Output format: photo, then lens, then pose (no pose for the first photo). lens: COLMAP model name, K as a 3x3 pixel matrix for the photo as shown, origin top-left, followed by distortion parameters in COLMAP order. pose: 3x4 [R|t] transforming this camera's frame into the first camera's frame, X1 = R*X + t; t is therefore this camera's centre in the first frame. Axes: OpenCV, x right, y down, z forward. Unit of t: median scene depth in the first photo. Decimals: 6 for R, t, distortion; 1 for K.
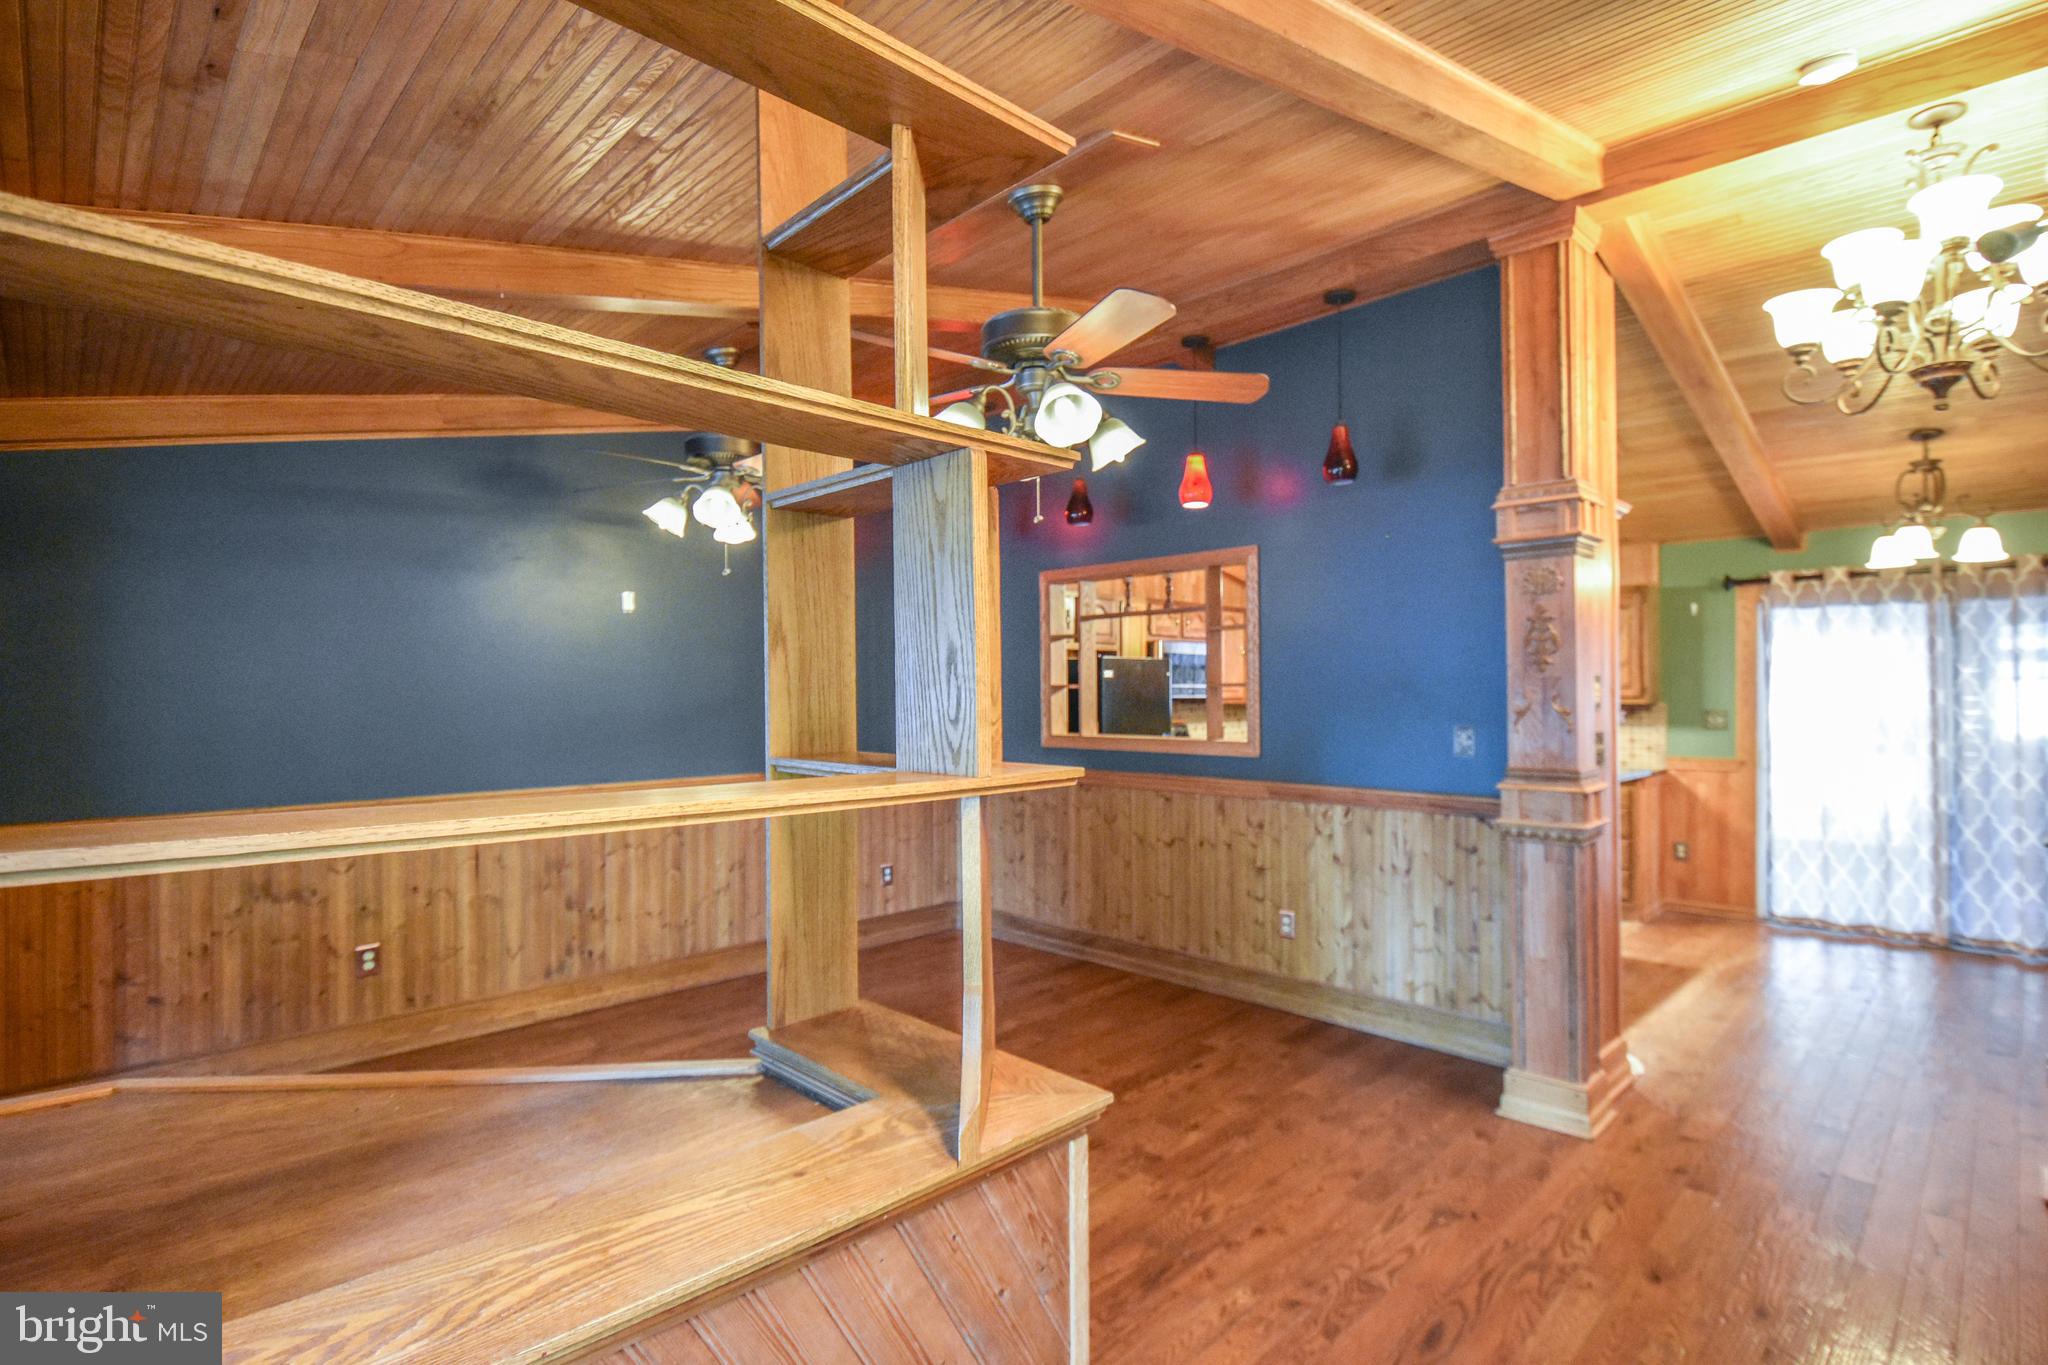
lens RADIAL K [[966.4, 0, 1071.1], [0, 966.4, 674.5], [0, 0, 1]] dist [-0.014245, -0.000729]
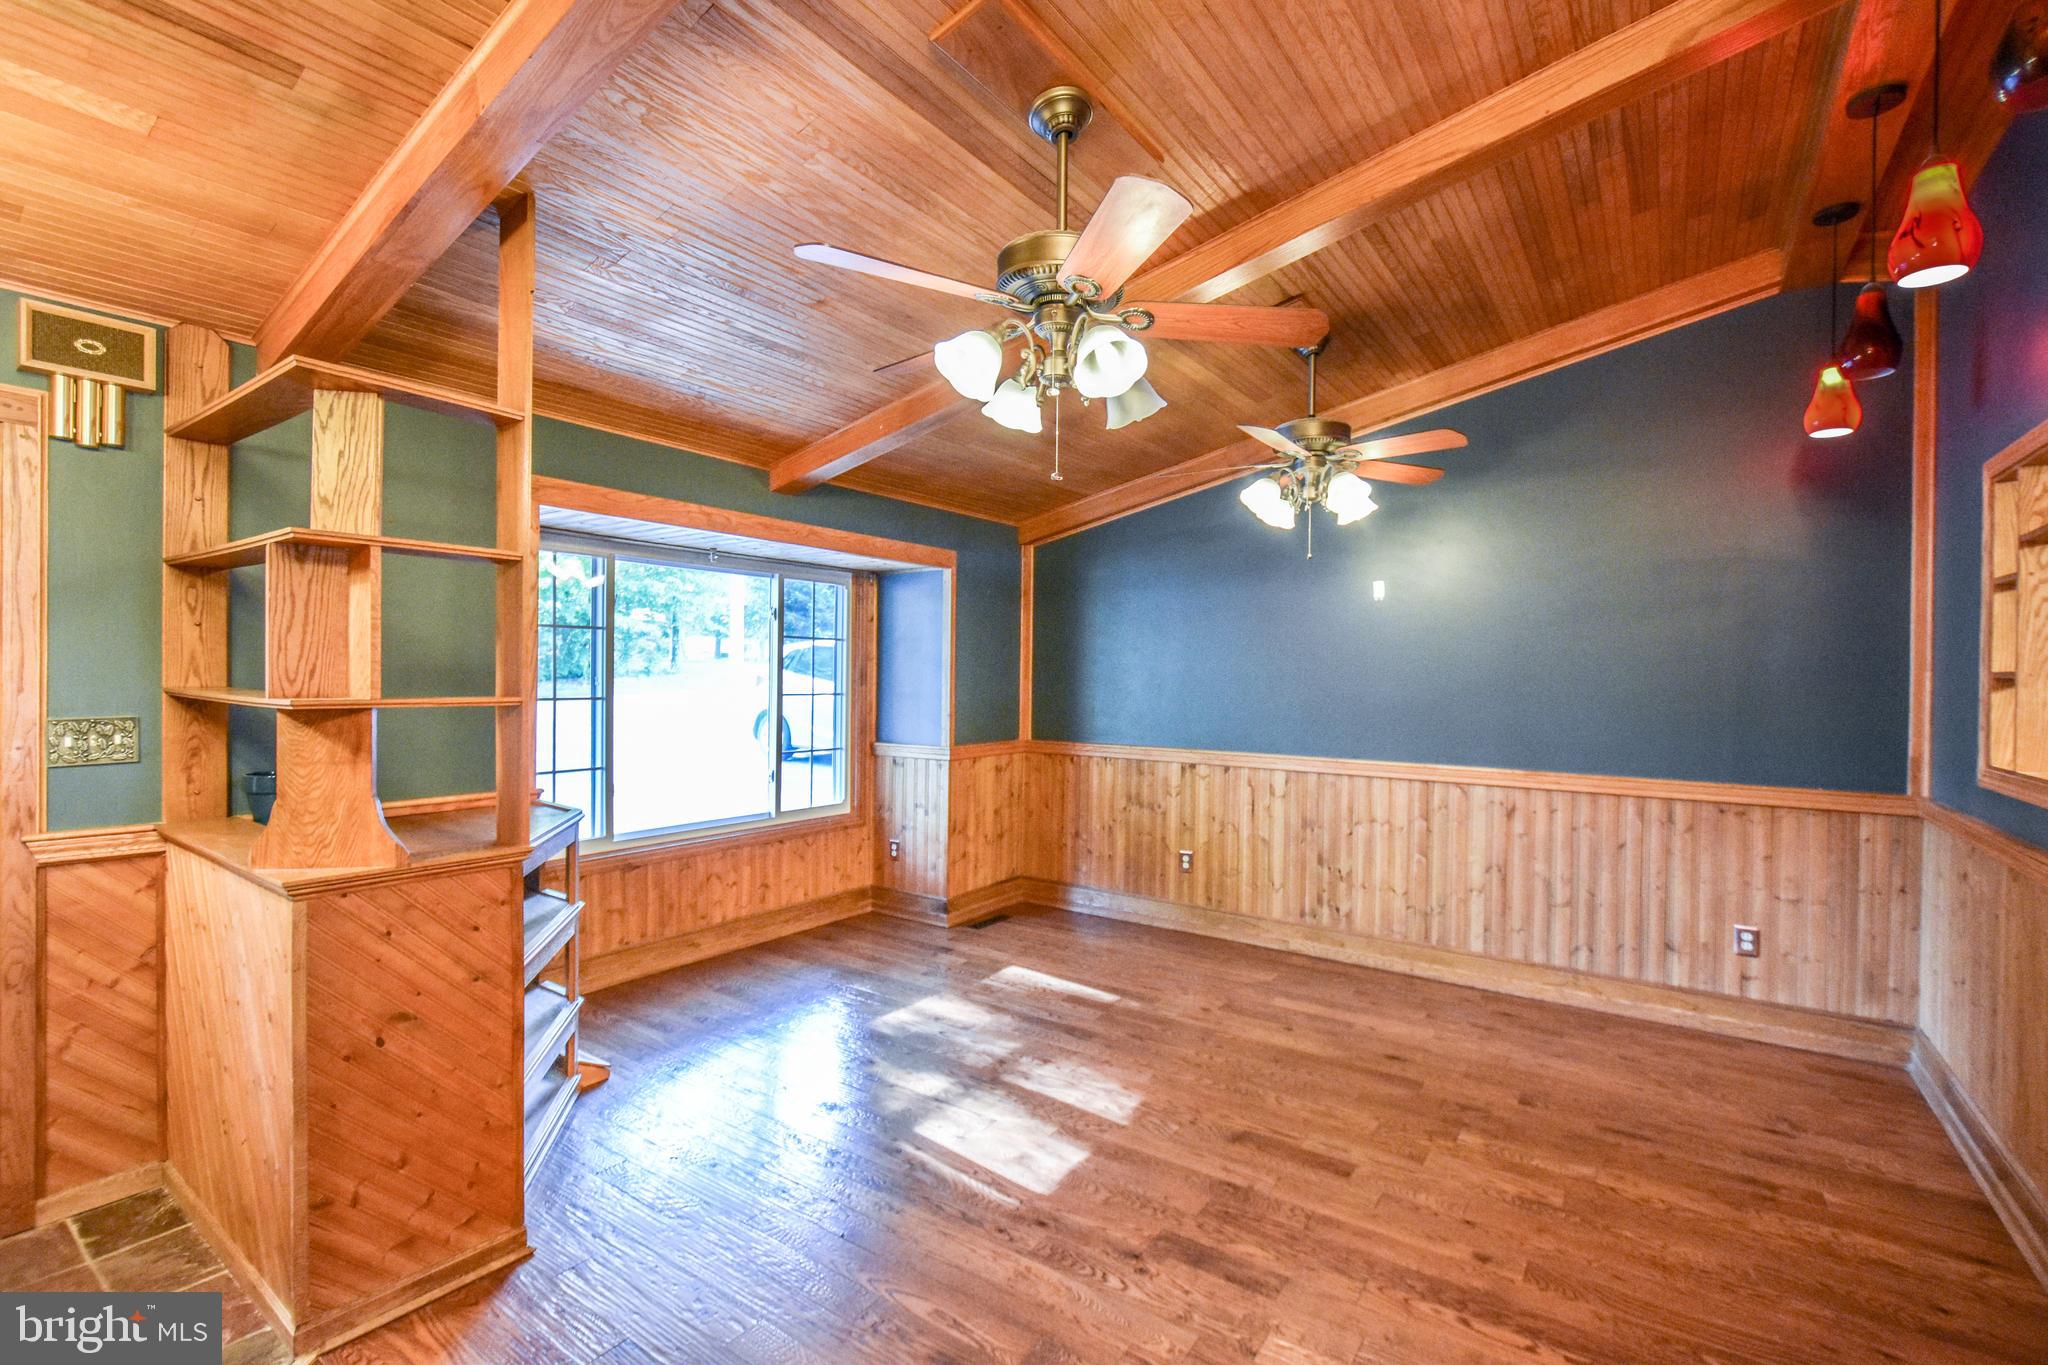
lens RADIAL K [[890.4, 0, 1034.0], [0, 890.4, 678.8], [0, 0, 1]] dist [0.000481, -0.000112]
pose [[0.163138, 0.012218, -0.986528, 0.478011], [0.004220, 0.999906, 0.013081, 0.008726], [0.986594, -0.006297, 0.163071, 0.511734]]
